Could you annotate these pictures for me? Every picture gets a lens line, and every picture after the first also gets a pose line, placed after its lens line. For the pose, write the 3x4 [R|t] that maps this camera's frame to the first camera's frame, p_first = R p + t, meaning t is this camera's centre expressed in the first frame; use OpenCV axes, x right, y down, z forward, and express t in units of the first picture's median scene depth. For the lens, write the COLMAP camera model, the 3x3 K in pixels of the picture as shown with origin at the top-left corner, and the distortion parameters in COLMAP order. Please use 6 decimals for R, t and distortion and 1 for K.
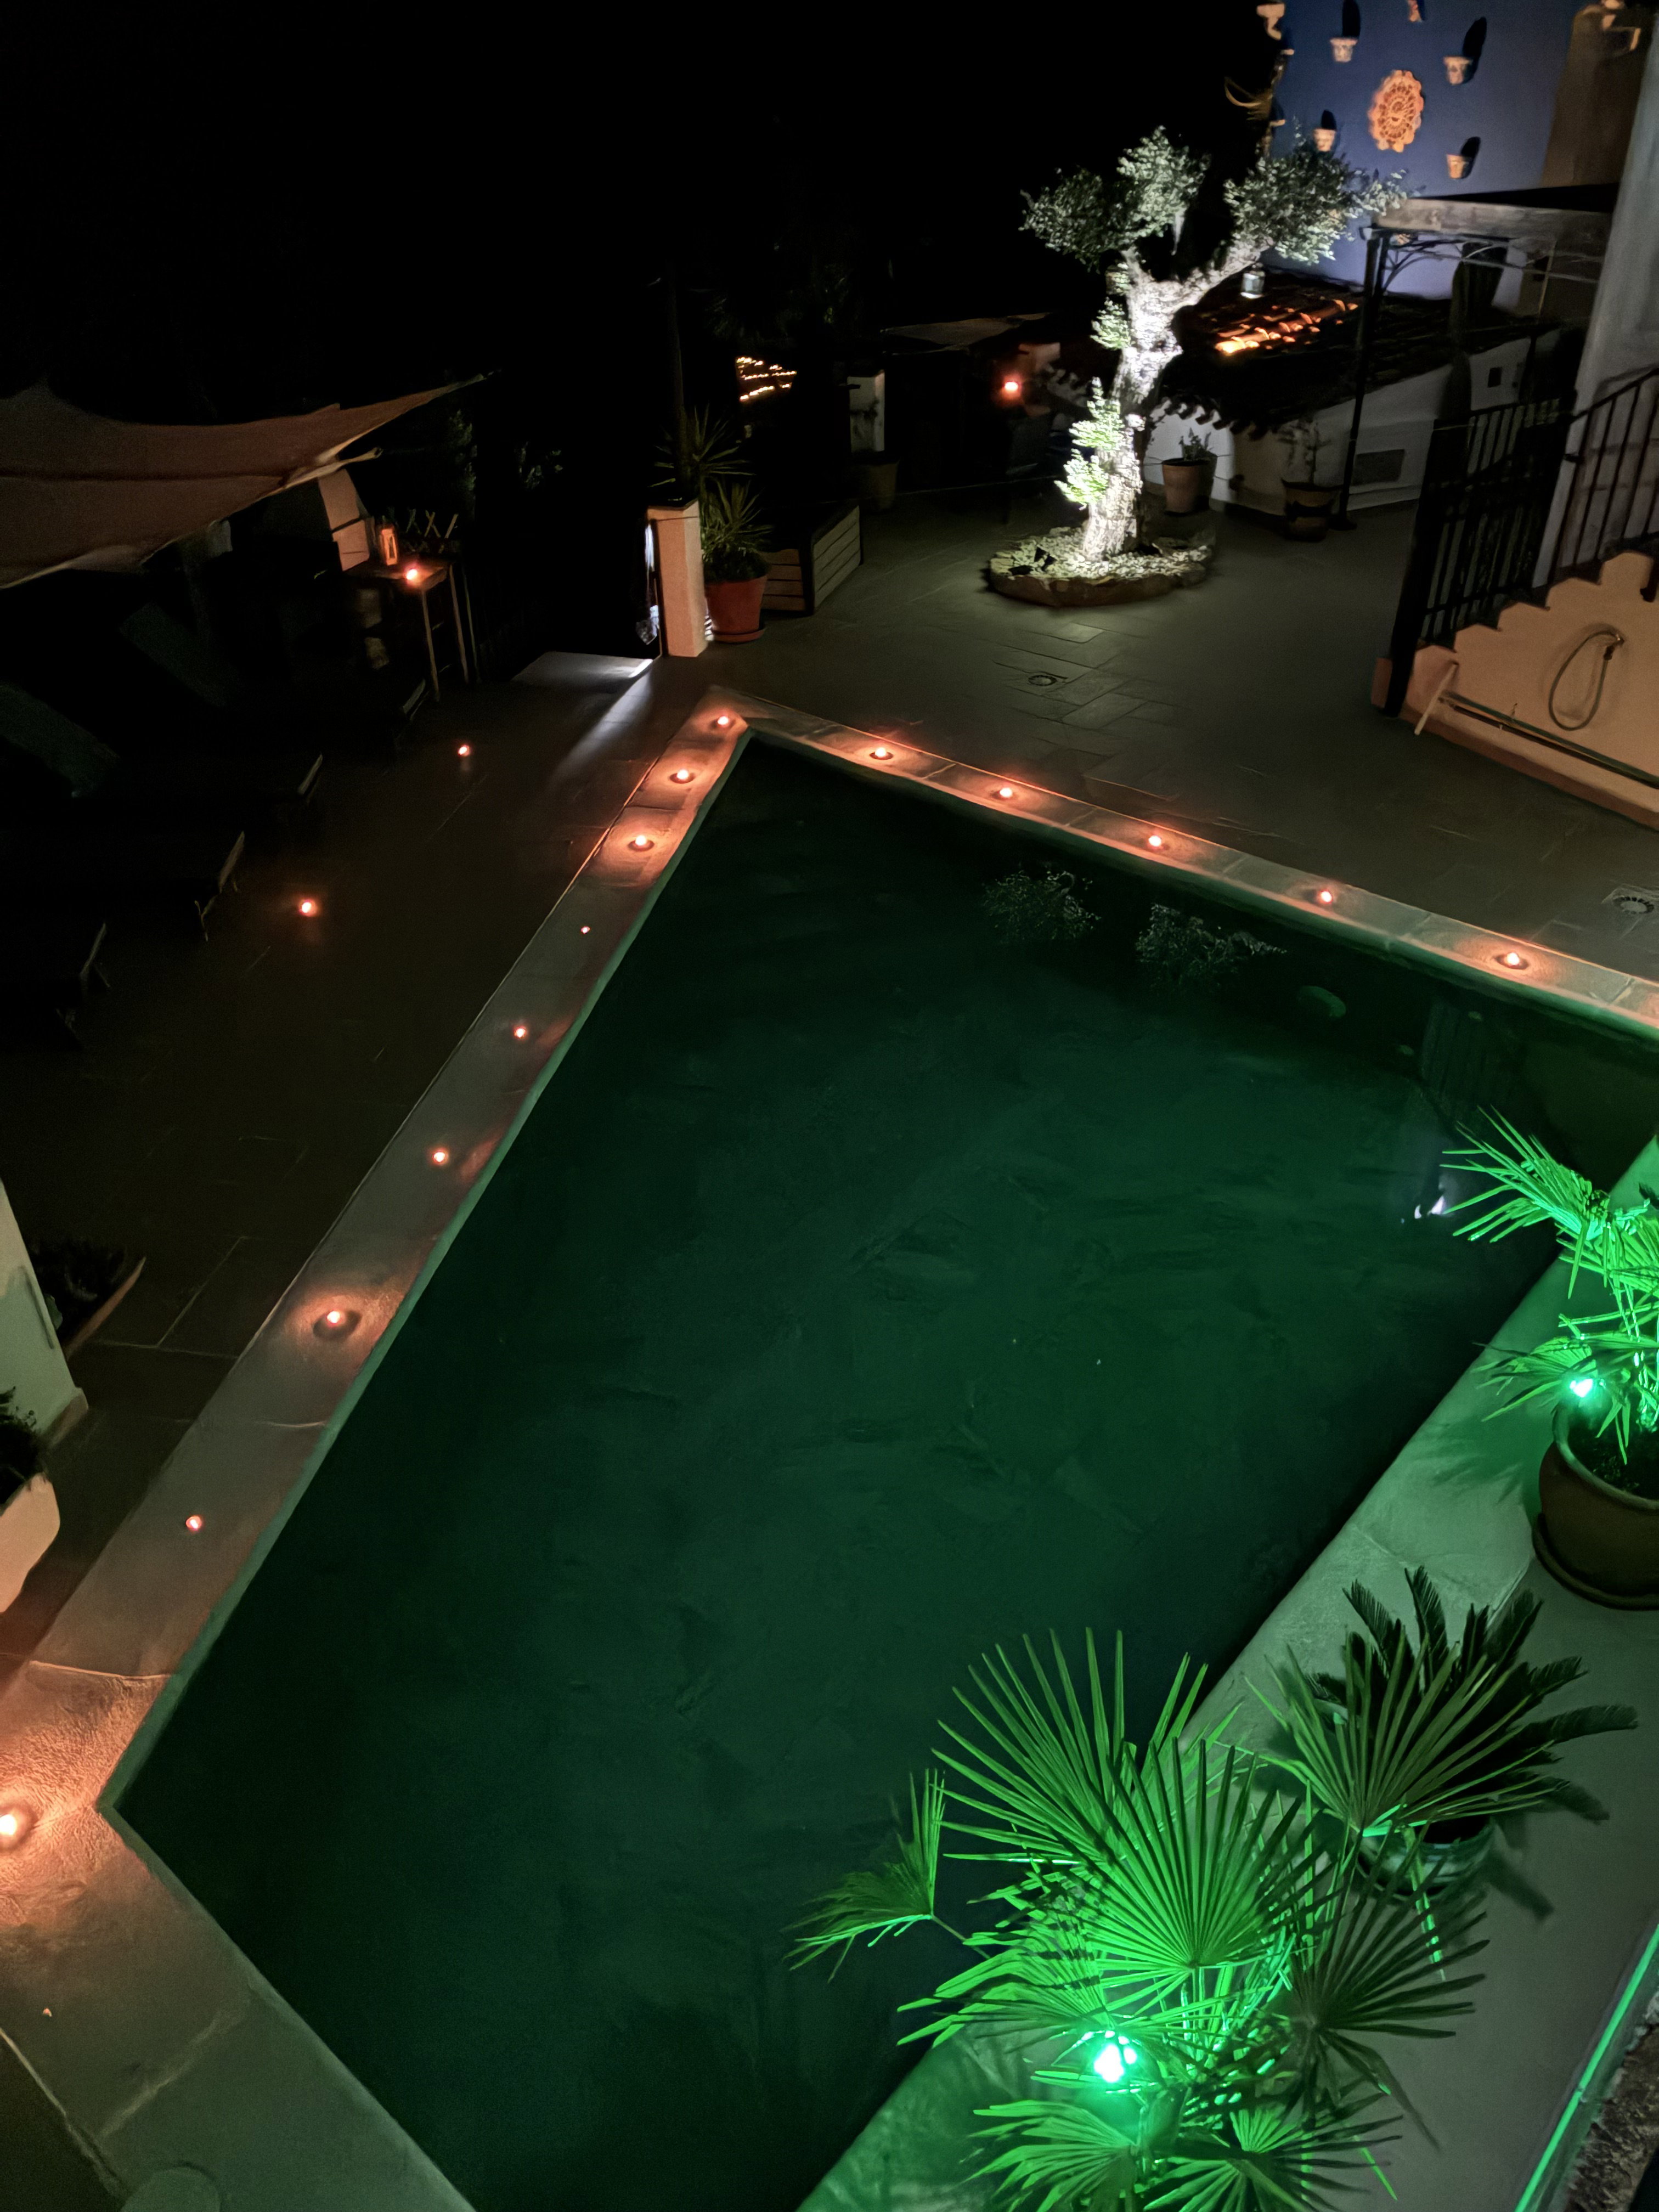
lens RADIAL K [[1670.3, 0, 822.3], [0, 1670.3, 1107.5], [0, 0, 1]] dist [0.019914, -0.035496]
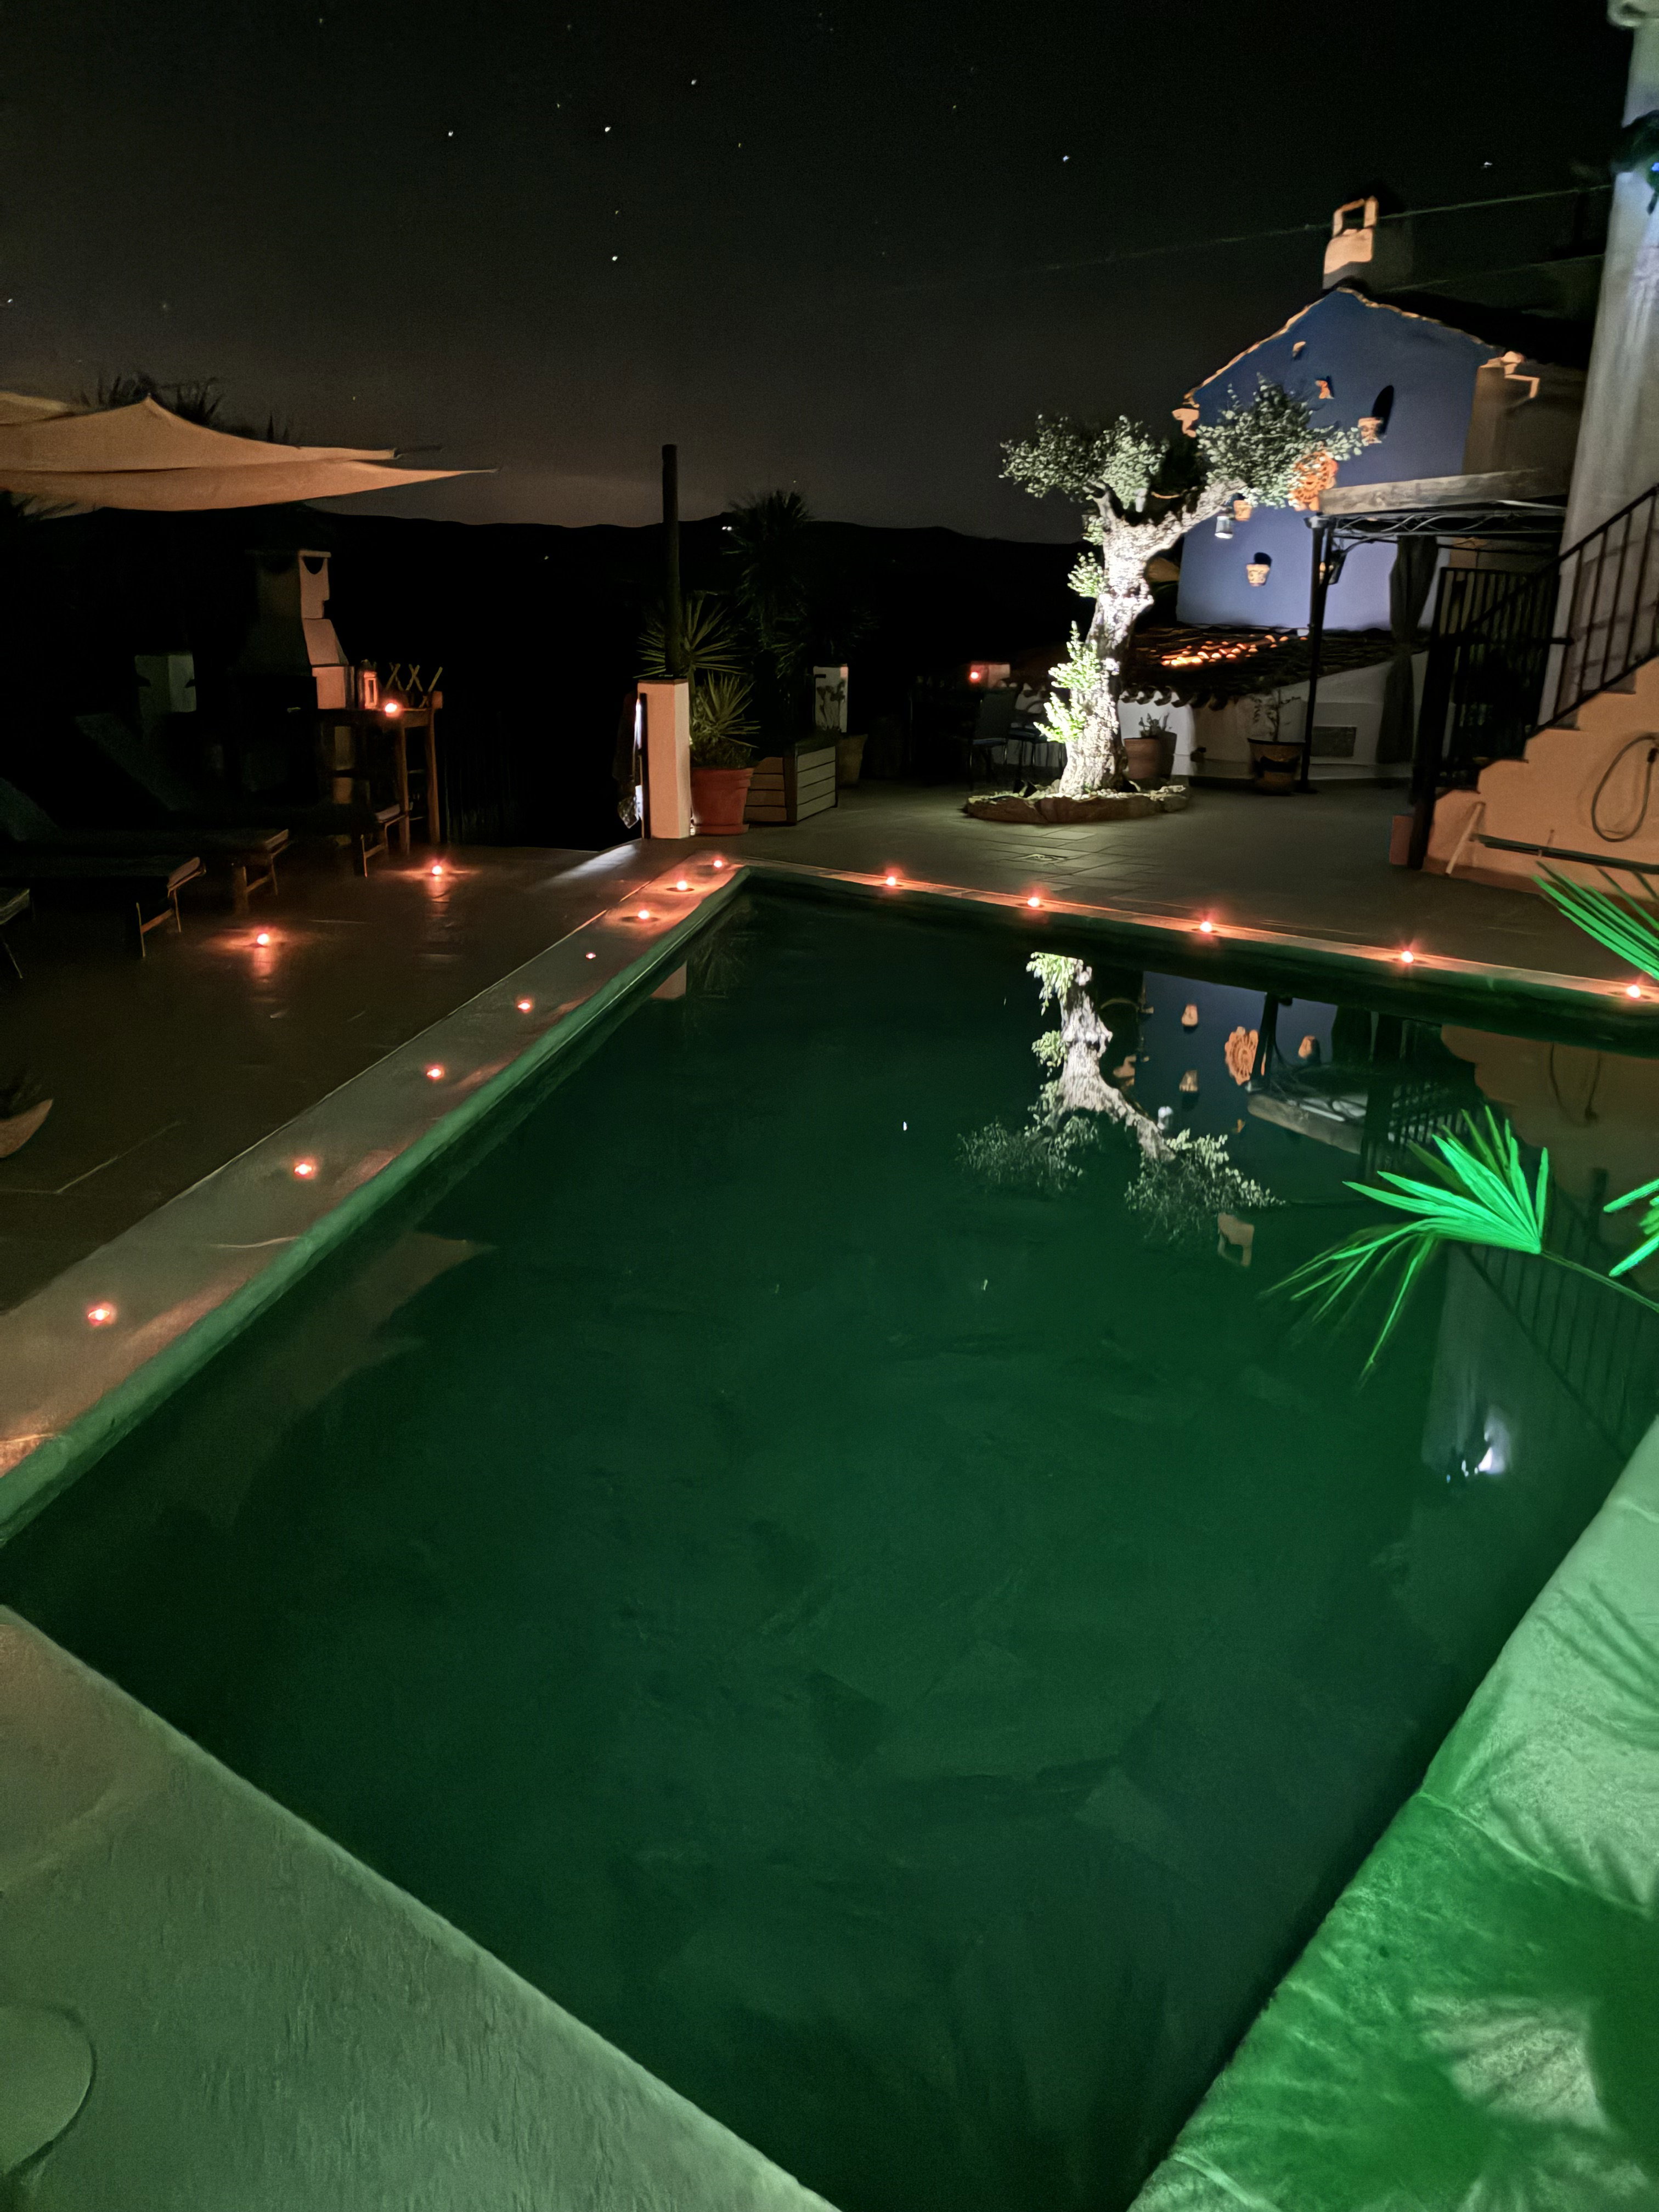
lens RADIAL K [[1670.3, 0, 833.9], [0, 1670.3, 1104.6], [0, 0, 1]] dist [0.019914, -0.035496]
pose [[0.997076, 0.018574, 0.074128, -0.053322], [0.004526, 0.953959, -0.299903, 0.155453], [-0.076285, 0.299362, 0.951085, 0.124928]]
